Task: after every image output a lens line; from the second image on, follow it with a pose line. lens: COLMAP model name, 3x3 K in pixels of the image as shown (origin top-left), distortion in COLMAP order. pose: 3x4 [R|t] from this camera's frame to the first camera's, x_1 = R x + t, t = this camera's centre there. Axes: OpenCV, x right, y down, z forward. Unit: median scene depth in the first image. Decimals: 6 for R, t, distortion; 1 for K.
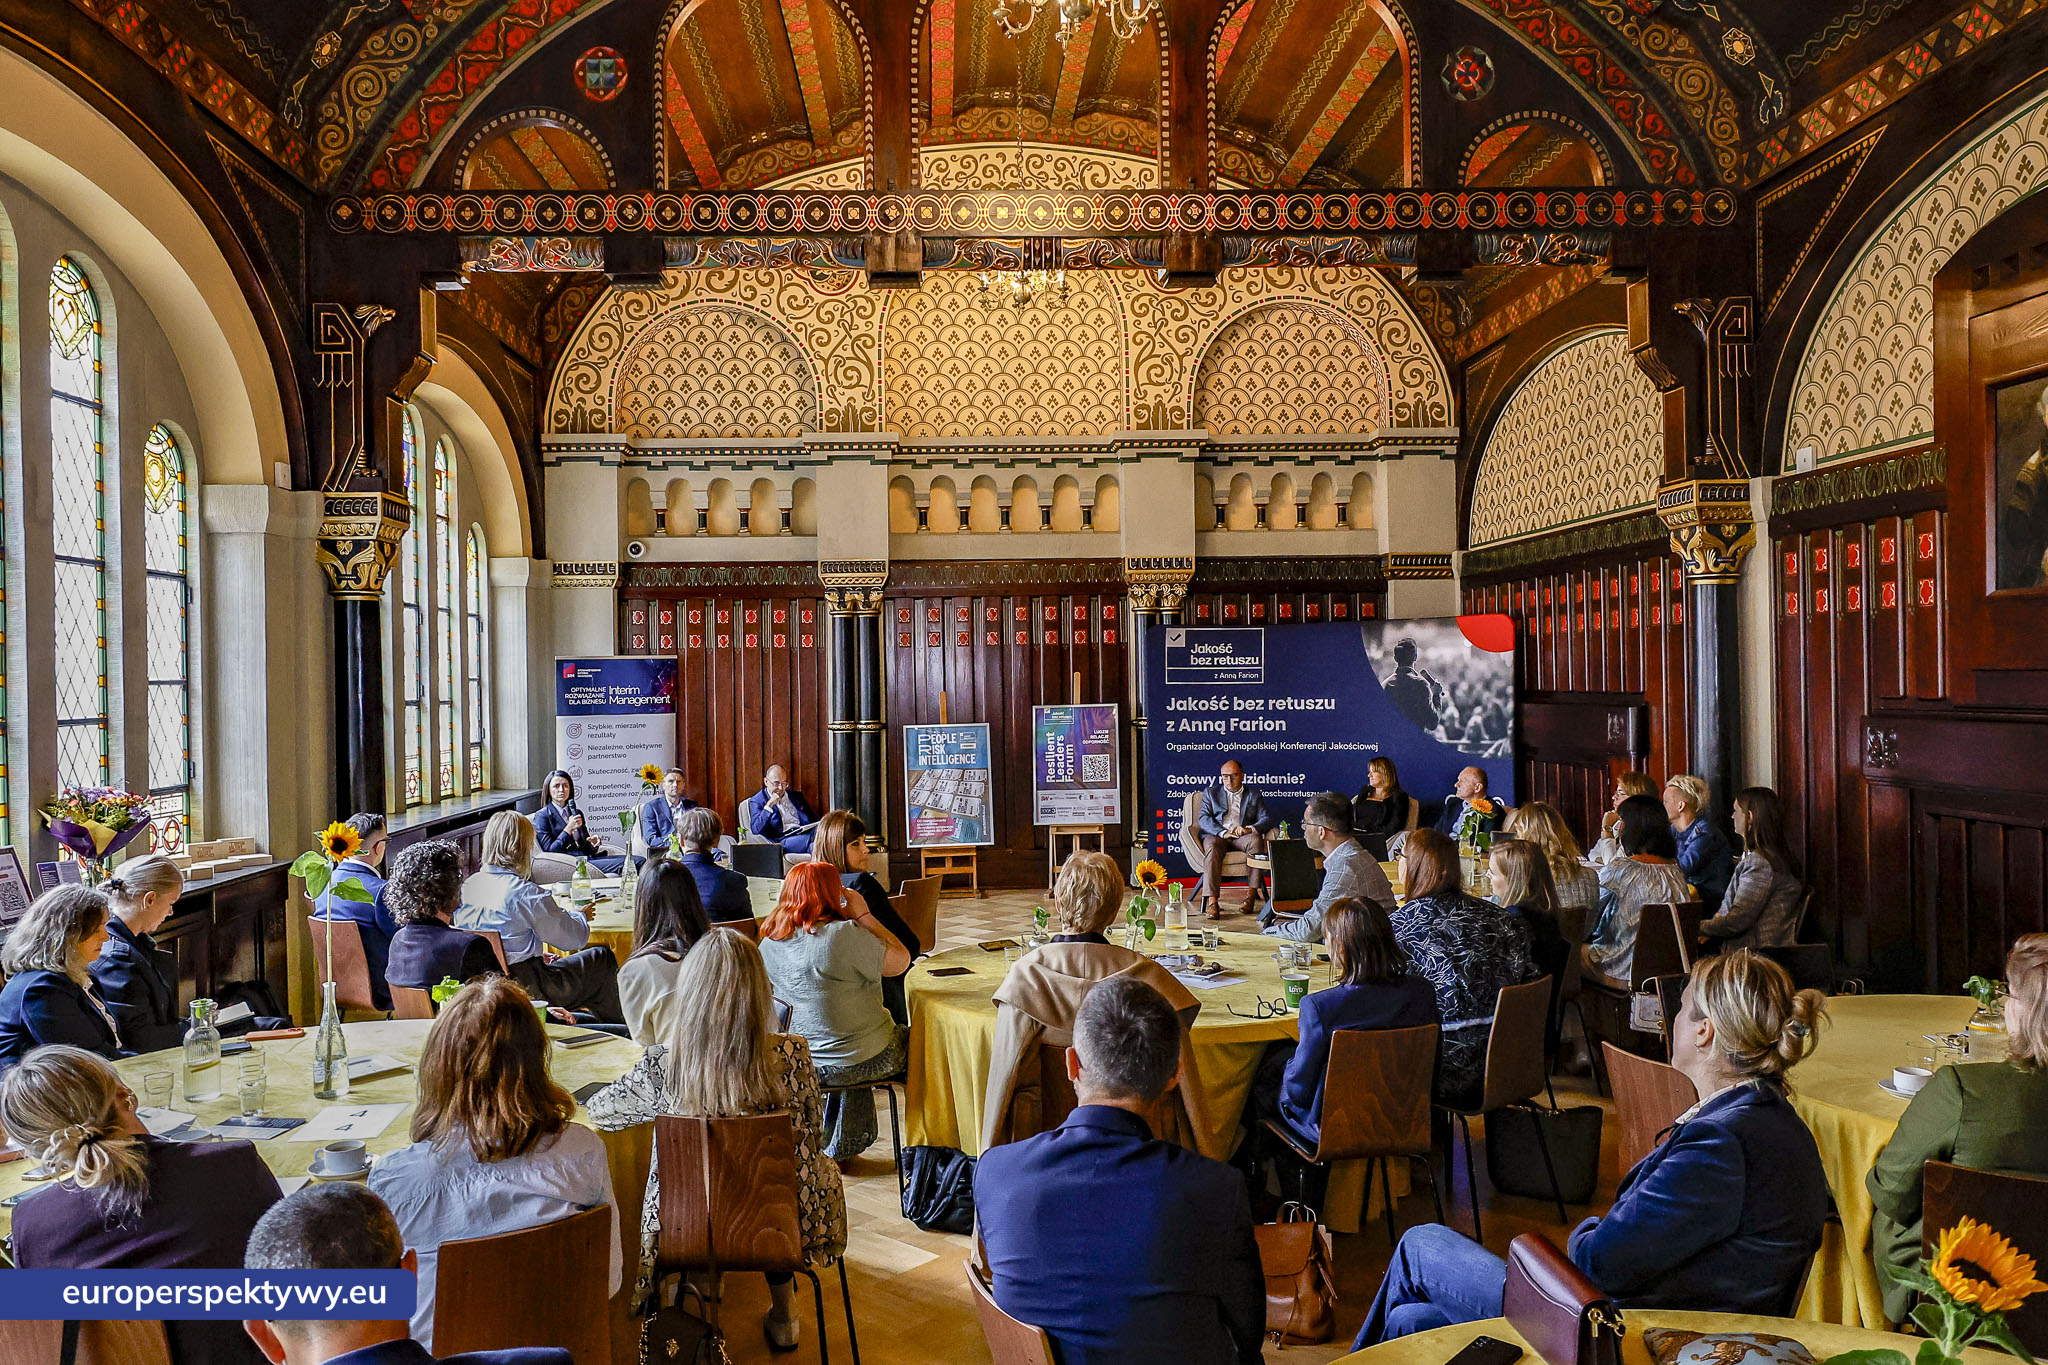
lens RADIAL K [[1459.8, 0, 992.7], [0, 1459.8, 680.1], [0, 0, 1]] dist [-0.000076, 0.001604]
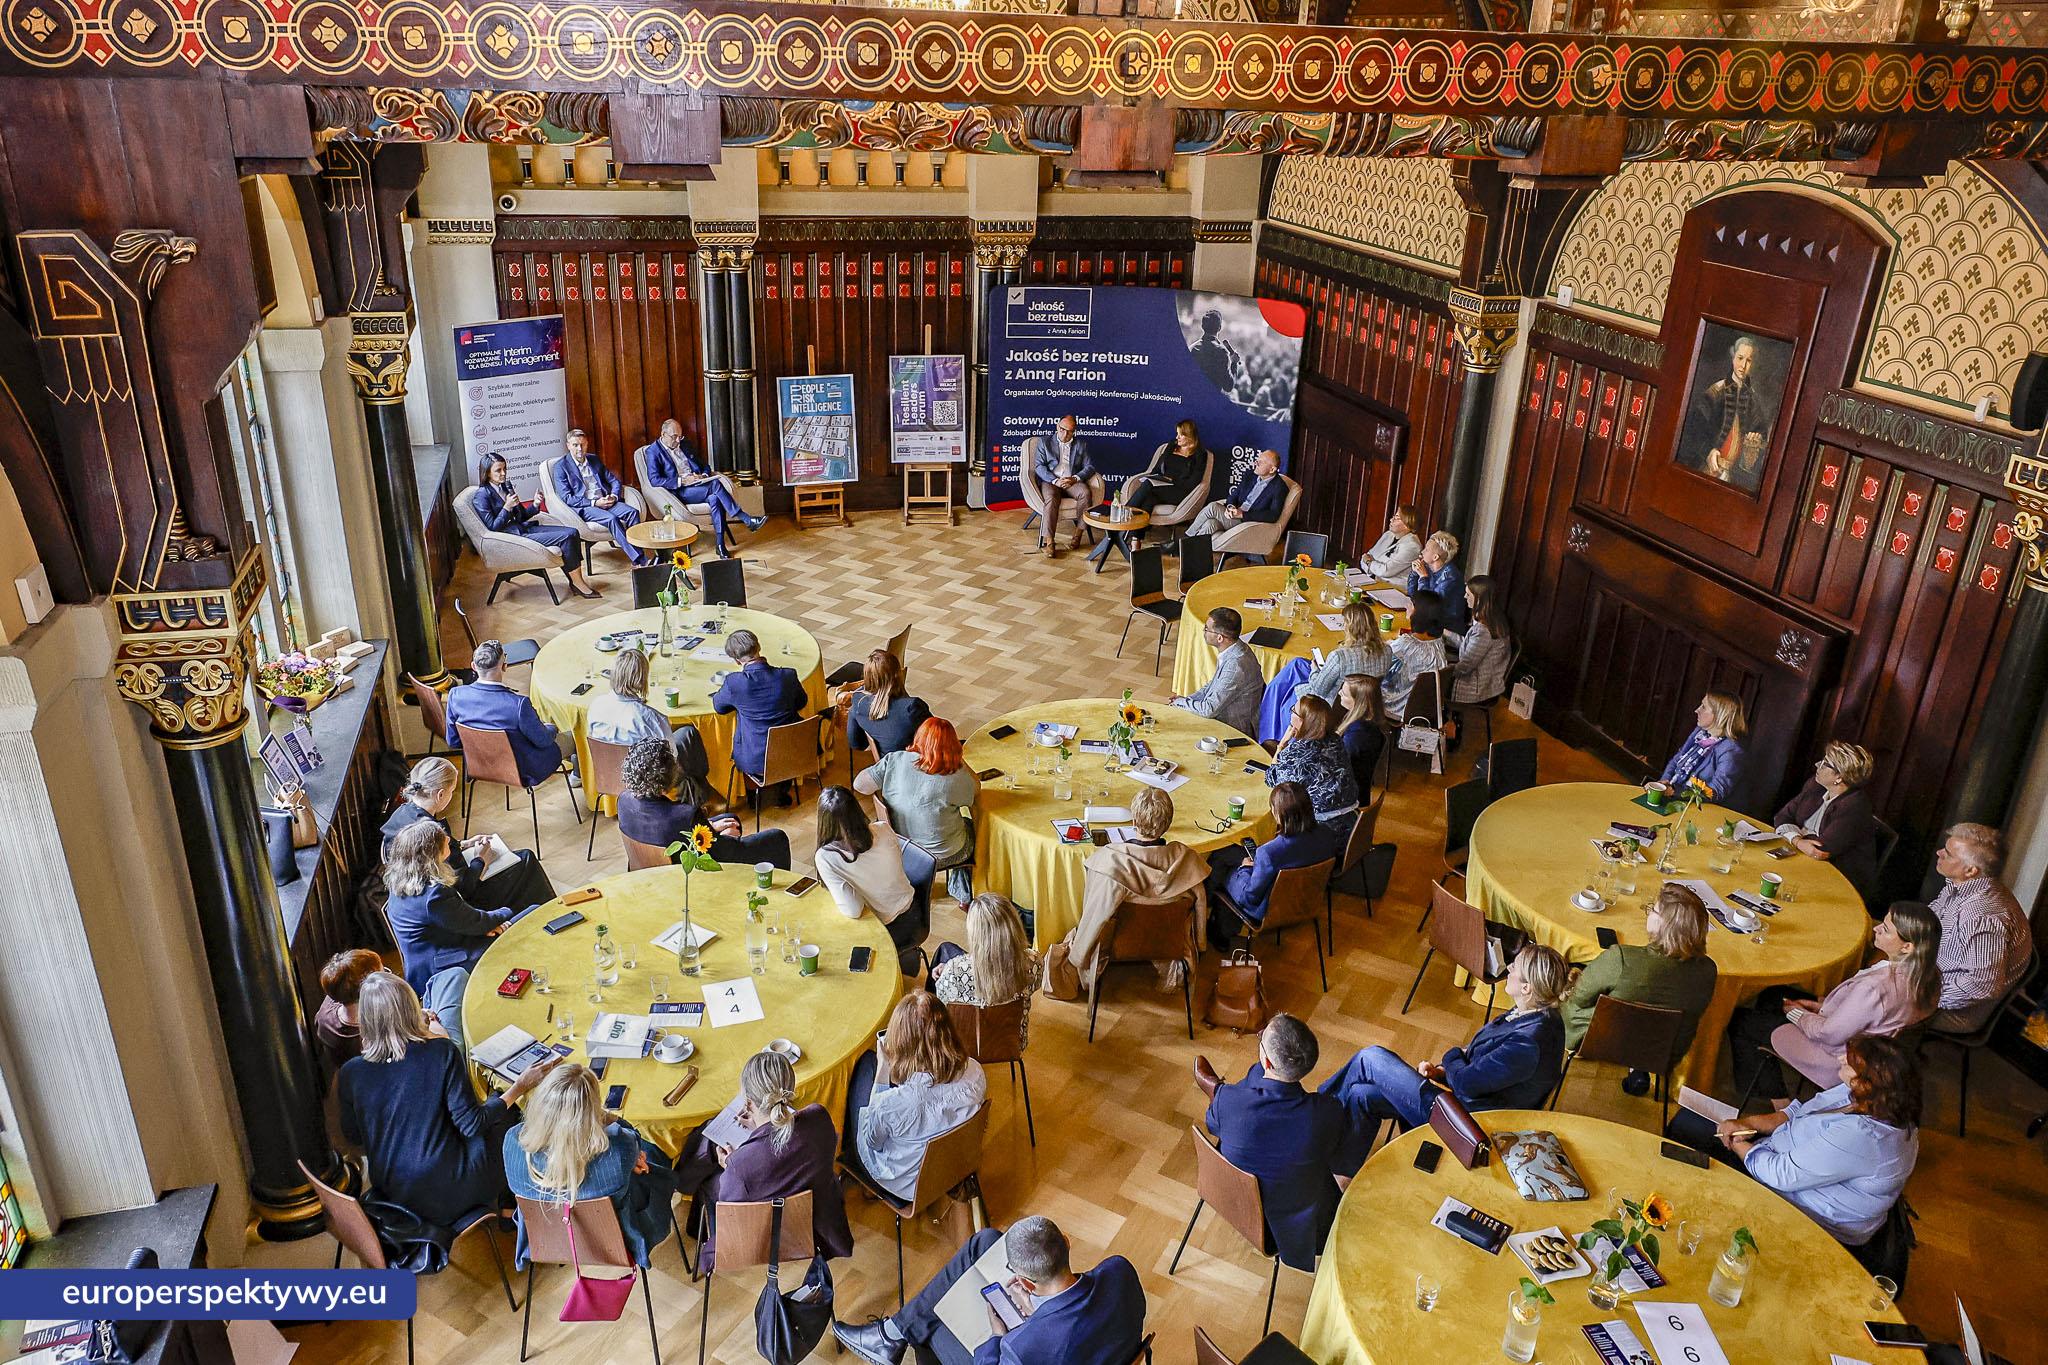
lens RADIAL K [[1439.6, 0, 1000.8], [0, 1439.6, 662.0], [0, 0, 1]] dist [-0.001332, -0.000394]
pose [[0.974644, -0.046485, 0.218879, -0.145457], [-0.044011, 0.919251, 0.391204, -0.206942], [-0.219390, -0.390917, 0.893897, -0.105562]]
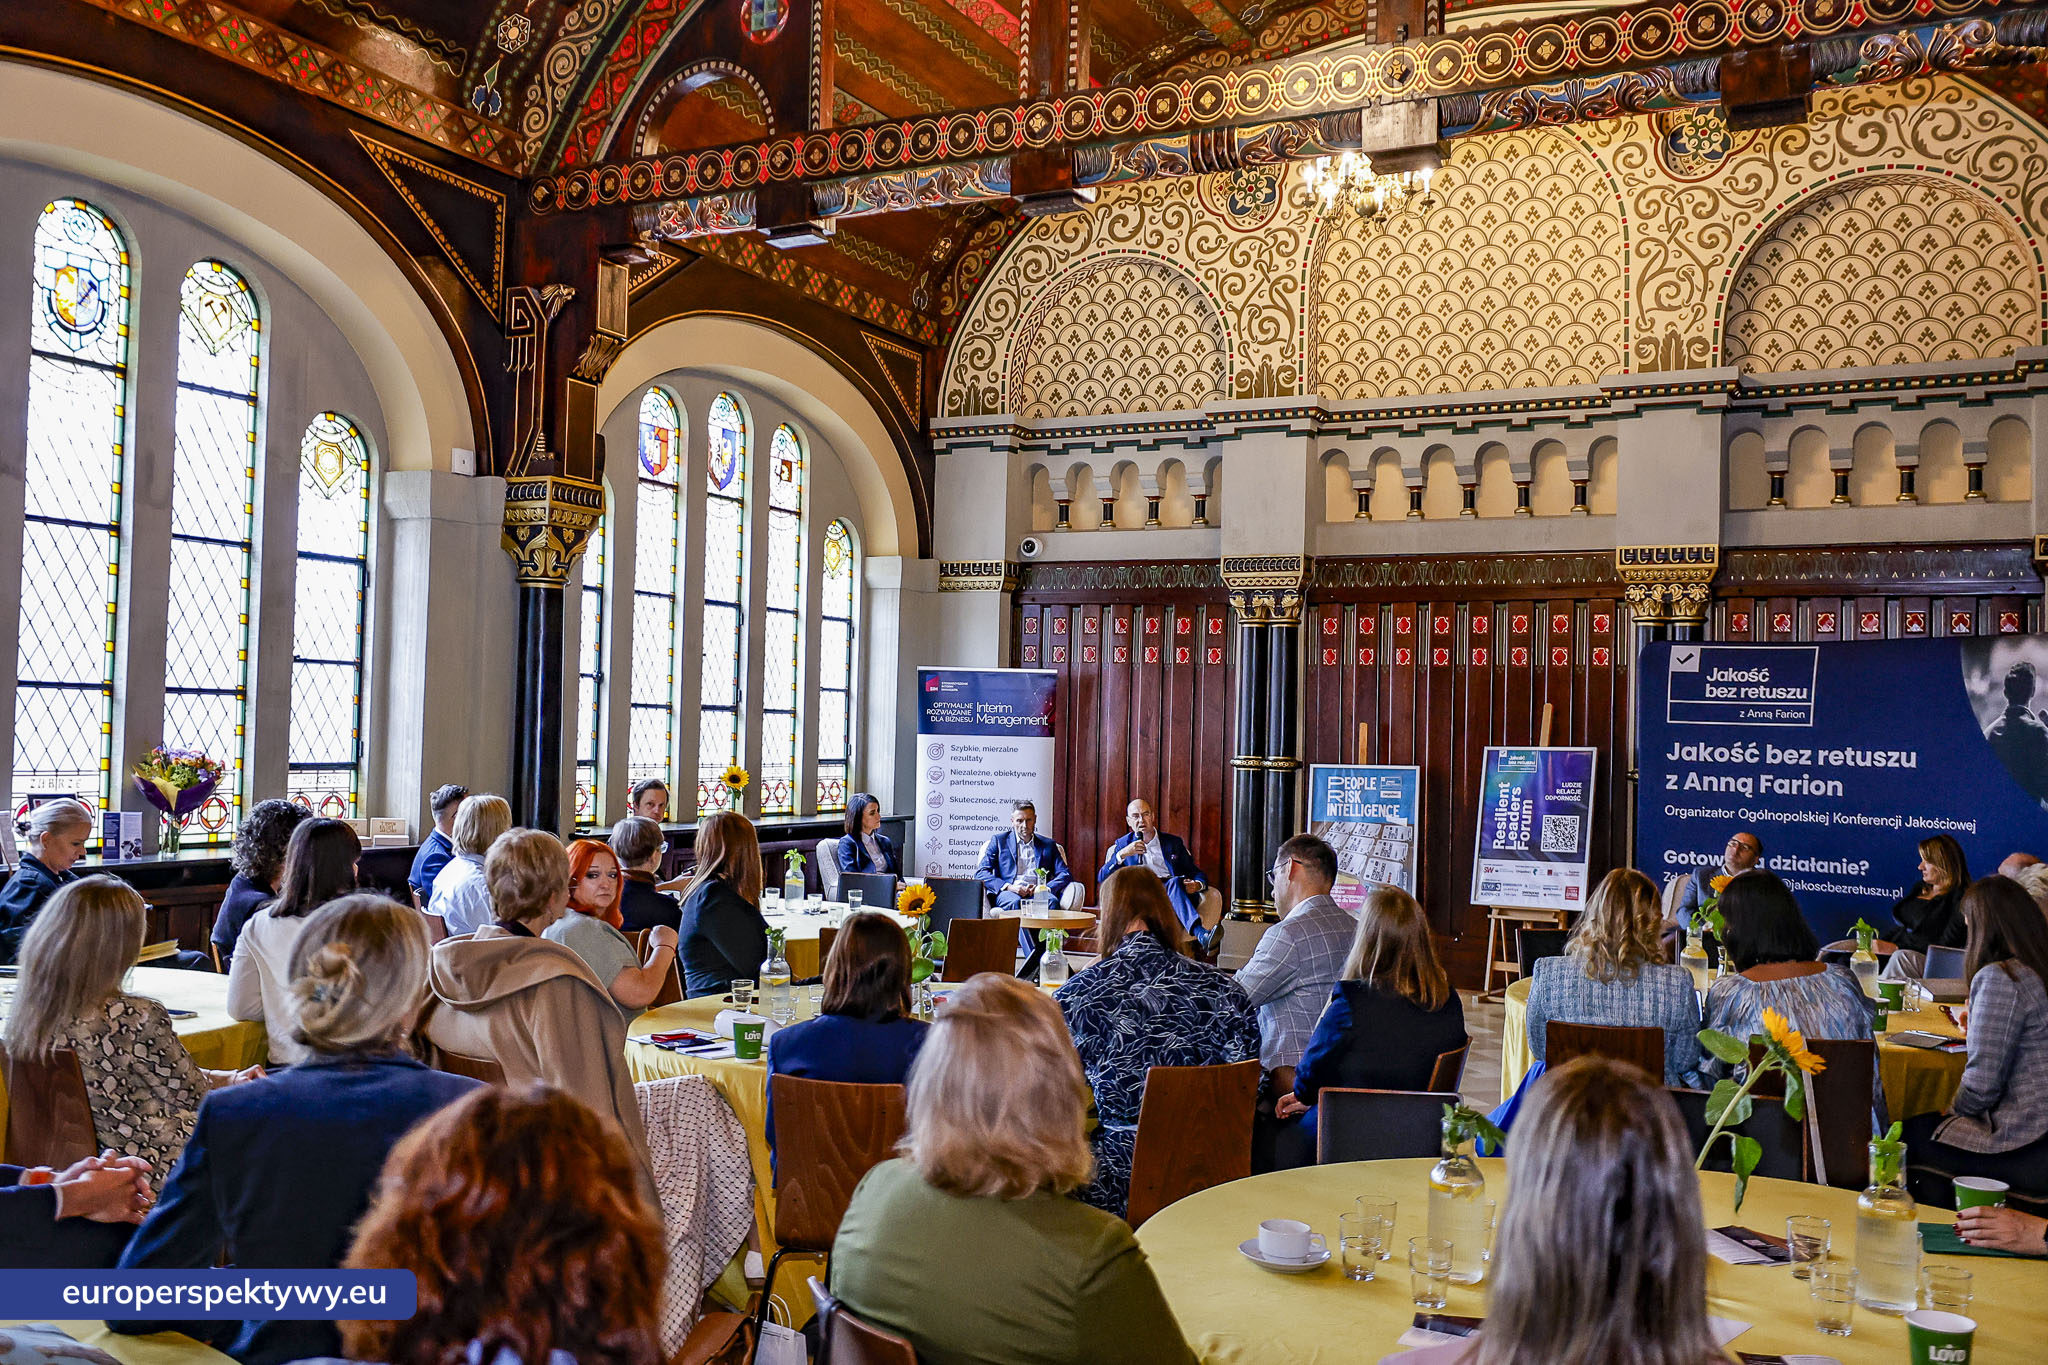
lens RADIAL K [[1820.7, 0, 1015.0], [0, 1820.7, 675.3], [0, 0, 1]] dist [0.013912, -0.012842]
pose [[0.871939, 0.019912, -0.489209, 0.280591], [-0.037728, 0.998934, -0.026586, 0.015519], [0.488159, 0.041638, 0.871761, 0.061629]]
